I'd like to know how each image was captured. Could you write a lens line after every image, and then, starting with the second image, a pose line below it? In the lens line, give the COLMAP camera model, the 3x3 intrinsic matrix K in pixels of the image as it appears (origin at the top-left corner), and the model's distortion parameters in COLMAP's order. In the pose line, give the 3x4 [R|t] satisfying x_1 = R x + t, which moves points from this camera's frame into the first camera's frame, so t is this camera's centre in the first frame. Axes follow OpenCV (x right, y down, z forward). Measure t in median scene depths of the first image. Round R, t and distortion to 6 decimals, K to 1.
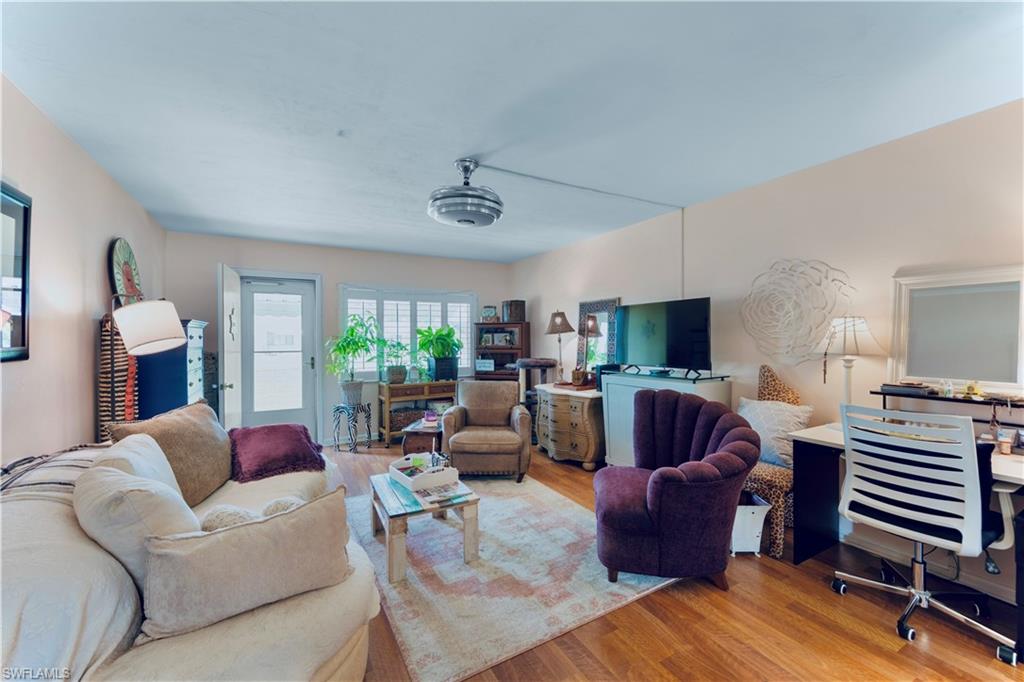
lens RADIAL K [[408.5, 0, 511.0], [0, 408.5, 338.2], [0, 0, 1]] dist [0.000181, 0.000002]
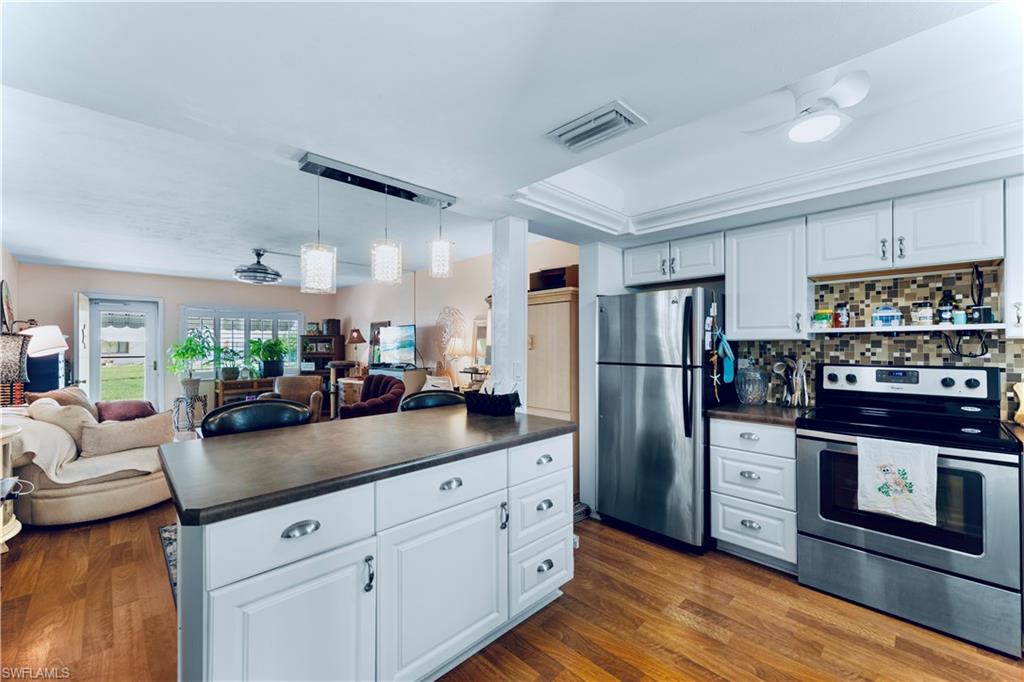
lens RADIAL K [[406.9, 0, 512.0], [0, 406.9, 341.0], [0, 0, 1]] dist [0.001963, 0.000190]
pose [[0.963954, 0.004762, 0.266026, 0.265533], [-0.001597, 0.999925, -0.012109, -0.003889], [-0.266064, 0.011248, 0.963890, -0.557604]]
